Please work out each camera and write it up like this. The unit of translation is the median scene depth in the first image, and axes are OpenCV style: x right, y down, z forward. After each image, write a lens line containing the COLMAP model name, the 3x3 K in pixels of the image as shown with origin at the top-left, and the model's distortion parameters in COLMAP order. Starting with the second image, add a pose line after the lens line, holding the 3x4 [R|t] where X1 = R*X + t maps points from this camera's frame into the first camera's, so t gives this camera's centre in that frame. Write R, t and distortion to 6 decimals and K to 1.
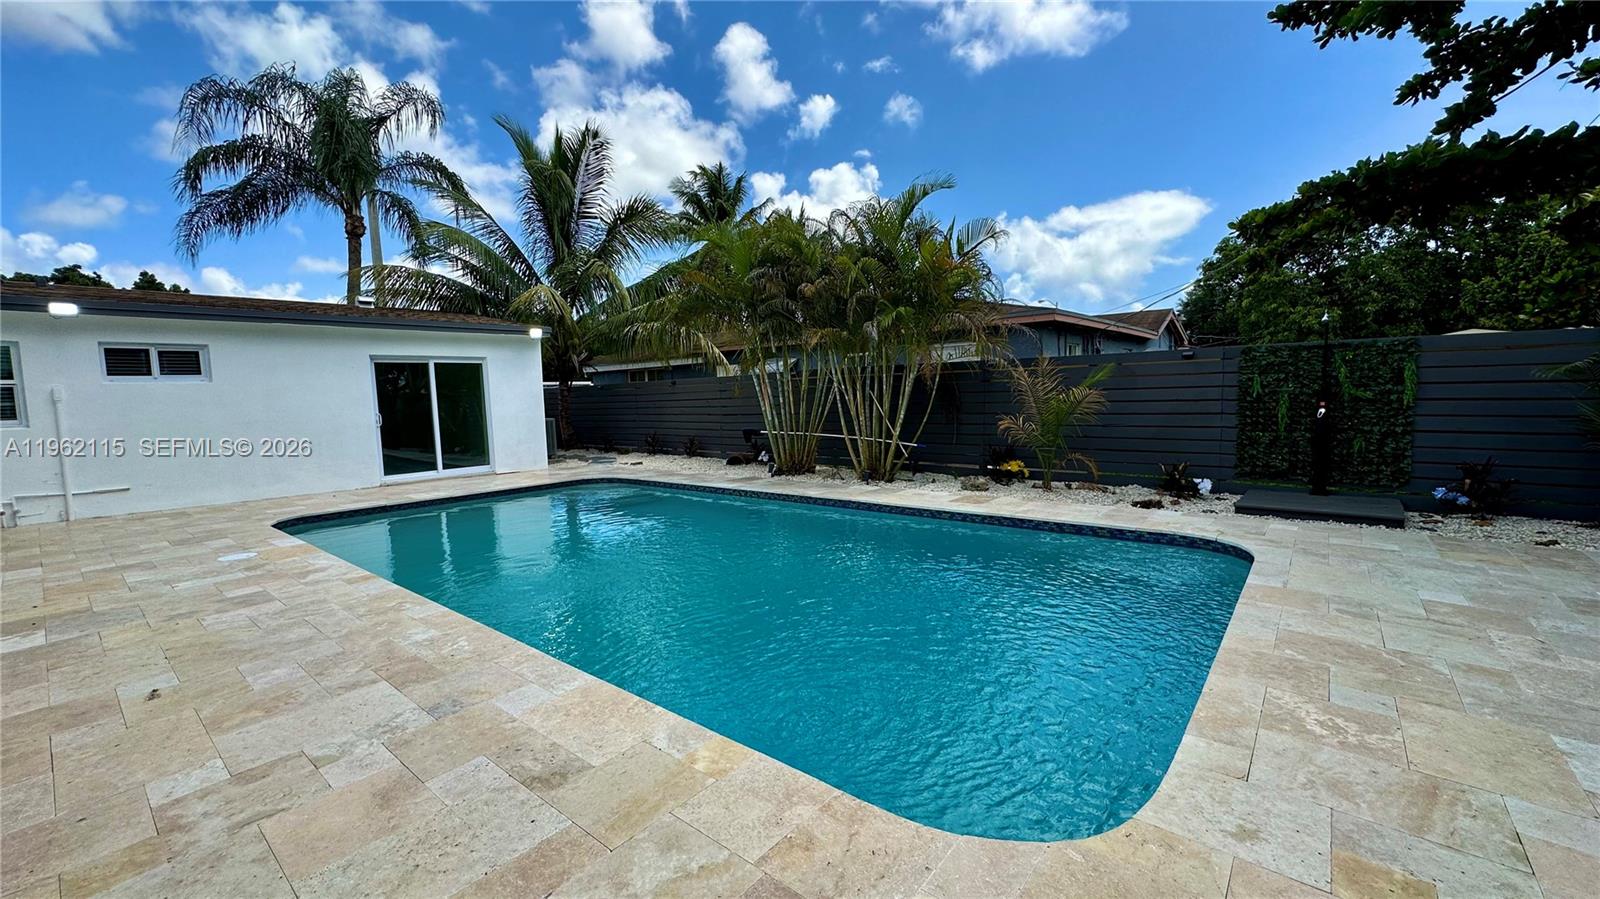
lens RADIAL K [[645.7, 0, 784.3], [0, 645.7, 462.7], [0, 0, 1]] dist [-0.004925, 0.000930]
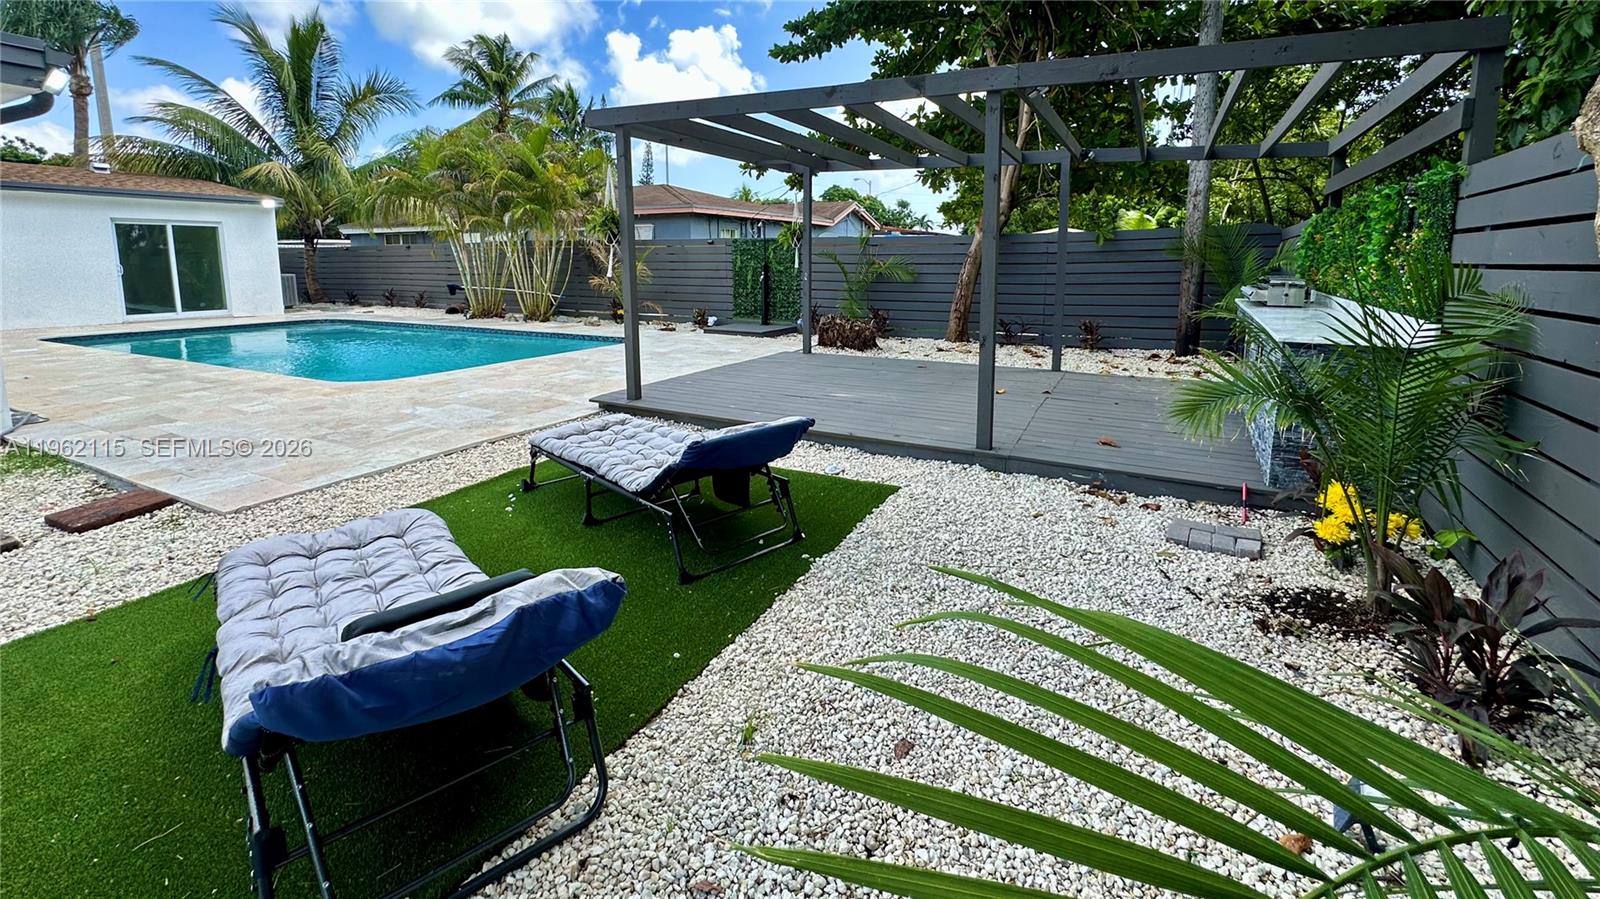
lens RADIAL K [[679.3, 0, 795.6], [0, 679.3, 353.5], [0, 0, 1]] dist [-0.004285, 0.000180]
pose [[0.971848, -0.003063, 0.235588, 0.318919], [-0.003471, 0.999621, 0.027315, 0.051517], [-0.235583, -0.027364, 0.971469, -0.558070]]
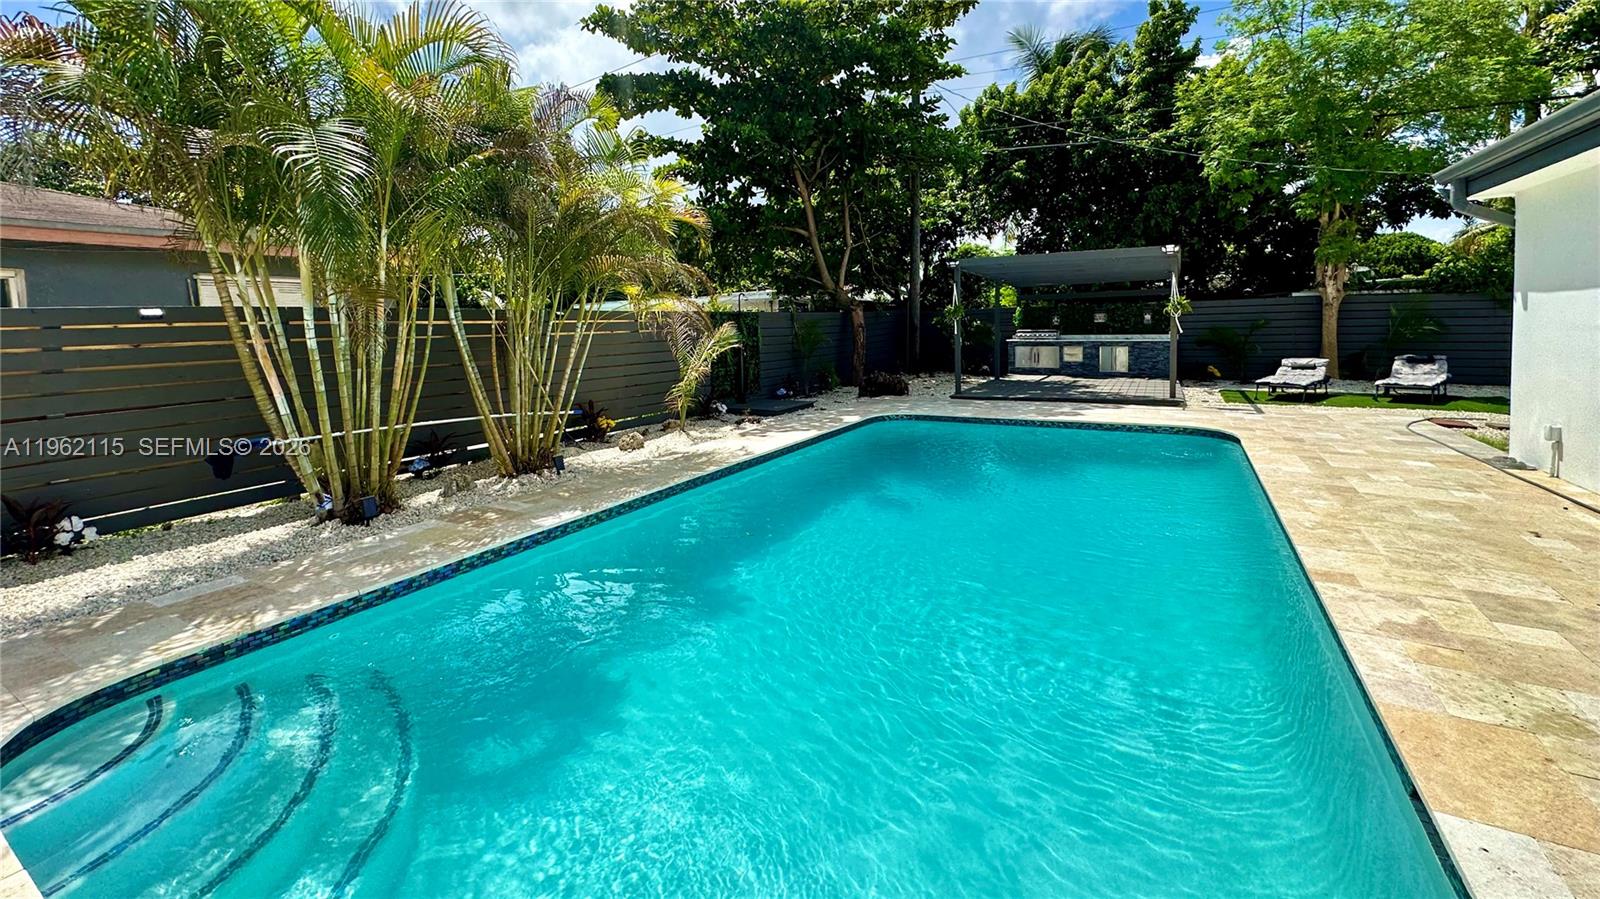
lens RADIAL K [[645.7, 0, 809.0], [0, 645.7, 359.2], [0, 0, 1]] dist [-0.004925, 0.000930]
pose [[-0.193238, -0.019507, 0.980958, -0.580889], [0.137825, 0.989349, 0.046824, -0.082450], [-0.971423, 0.144248, -0.188491, 0.779992]]
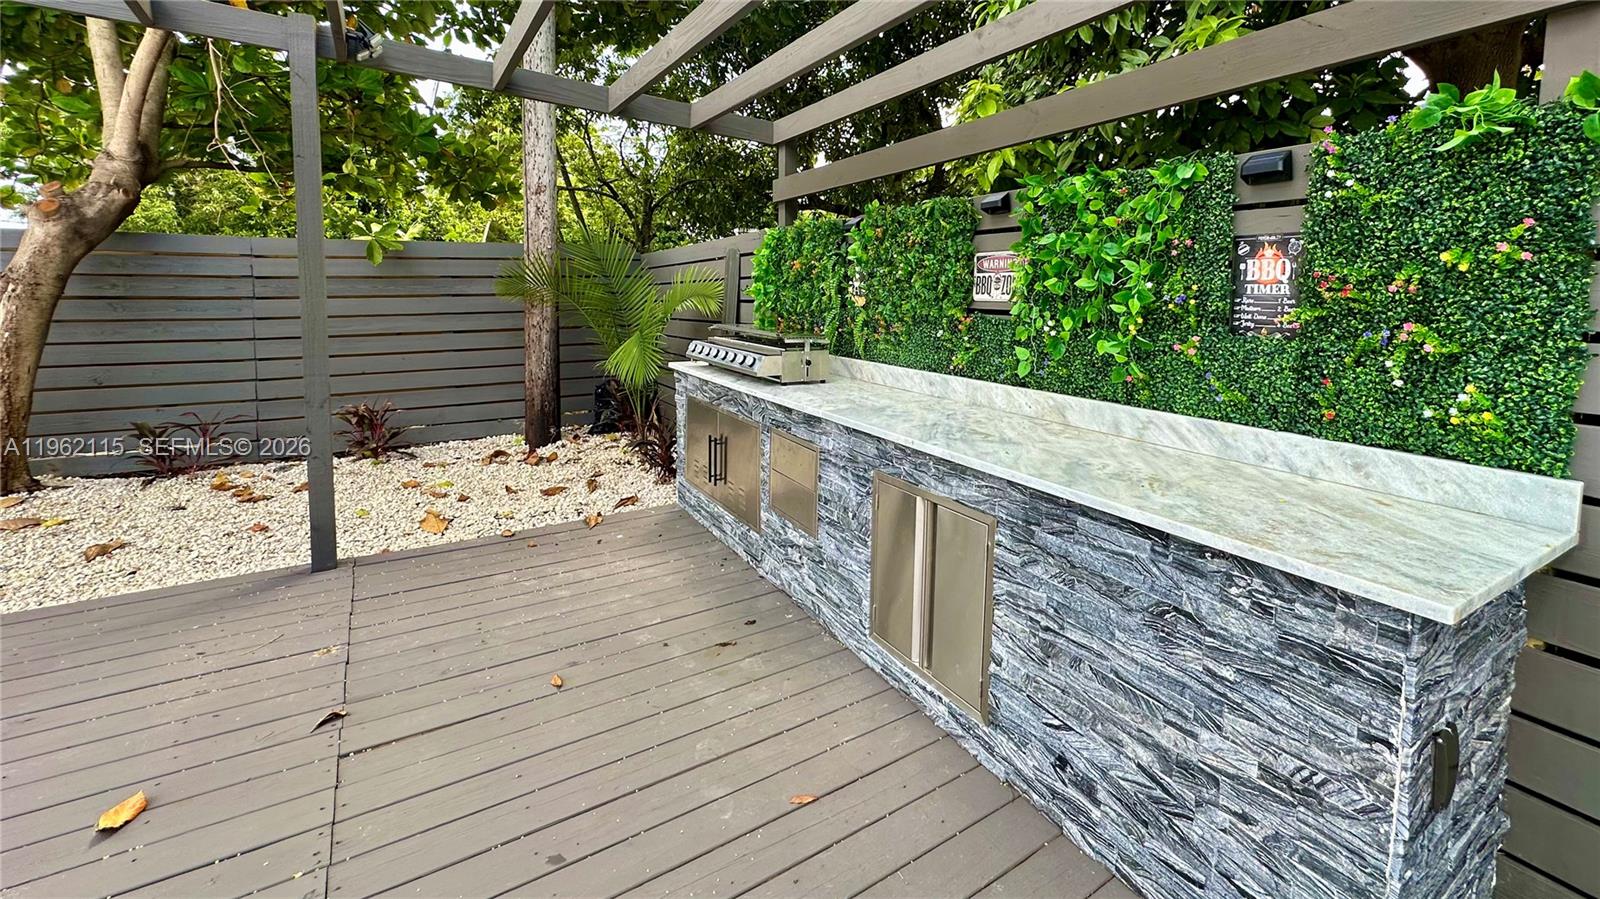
lens RADIAL K [[688.2, 0, 857.8], [0, 688.2, 342.2], [0, 0, 1]] dist [0.002019, 0.000068]
pose [[0.244890, -0.038599, 0.968782, 0.532598], [0.082035, 0.996449, 0.018964, 0.004165], [-0.966074, 0.074830, 0.247187, -0.221405]]
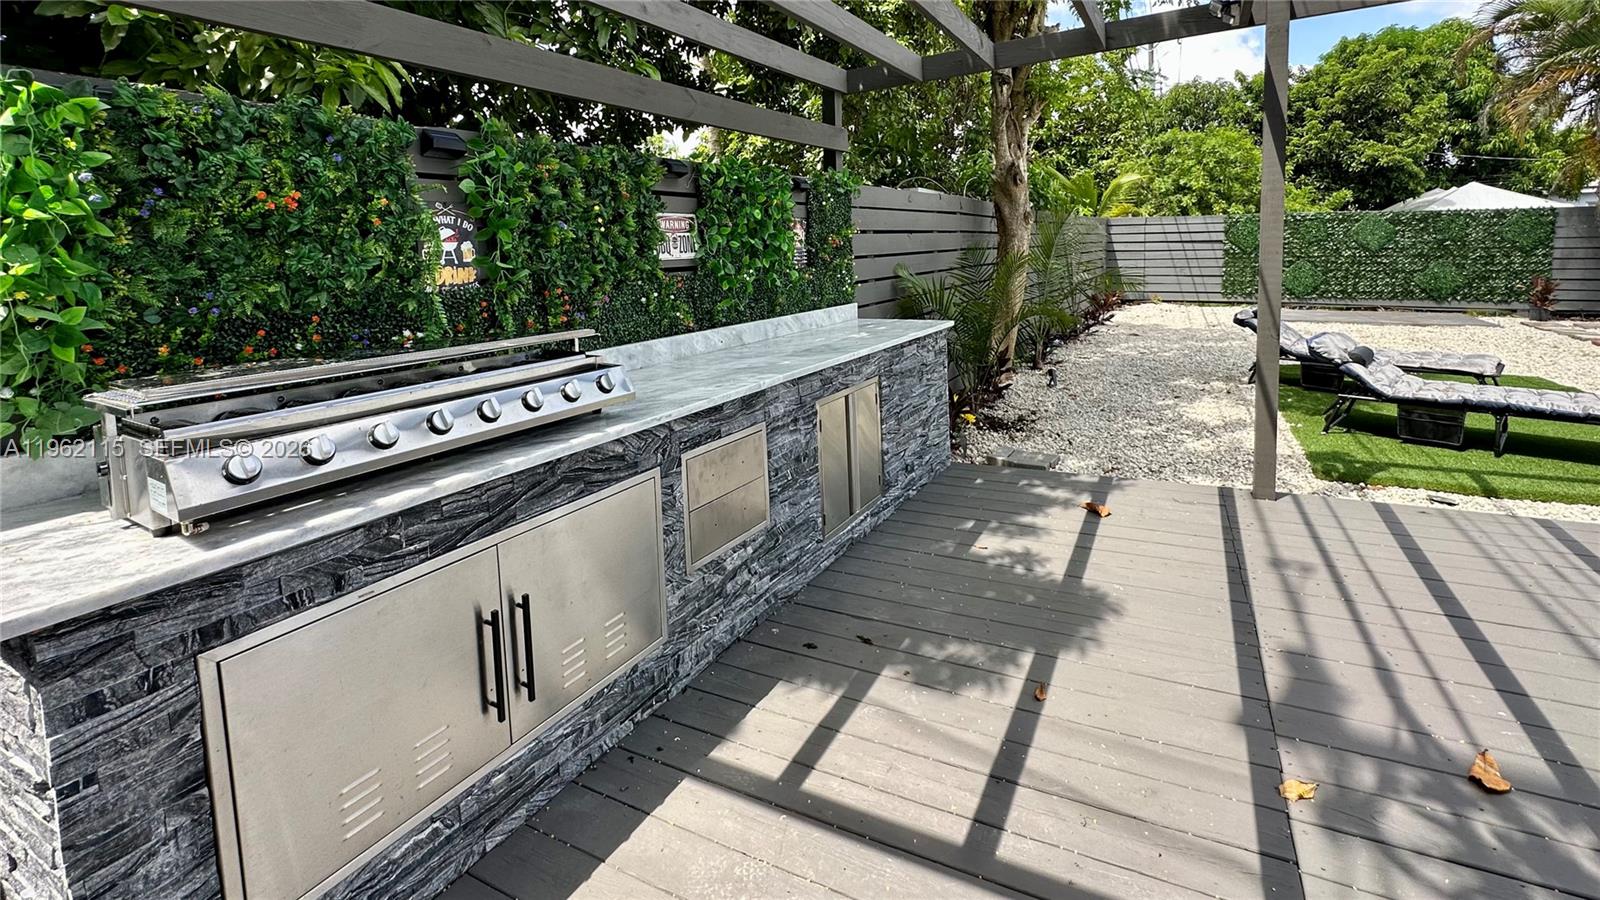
lens RADIAL K [[693.9, 0, 829.7], [0, 693.9, 313.0], [0, 0, 1]] dist [-0.003375, -0.000256]
pose [[-0.973332, 0.084436, -0.213295, 0.809518], [0.040242, 0.978225, 0.203610, -0.037423], [0.225842, 0.189597, -0.955536, 0.092864]]
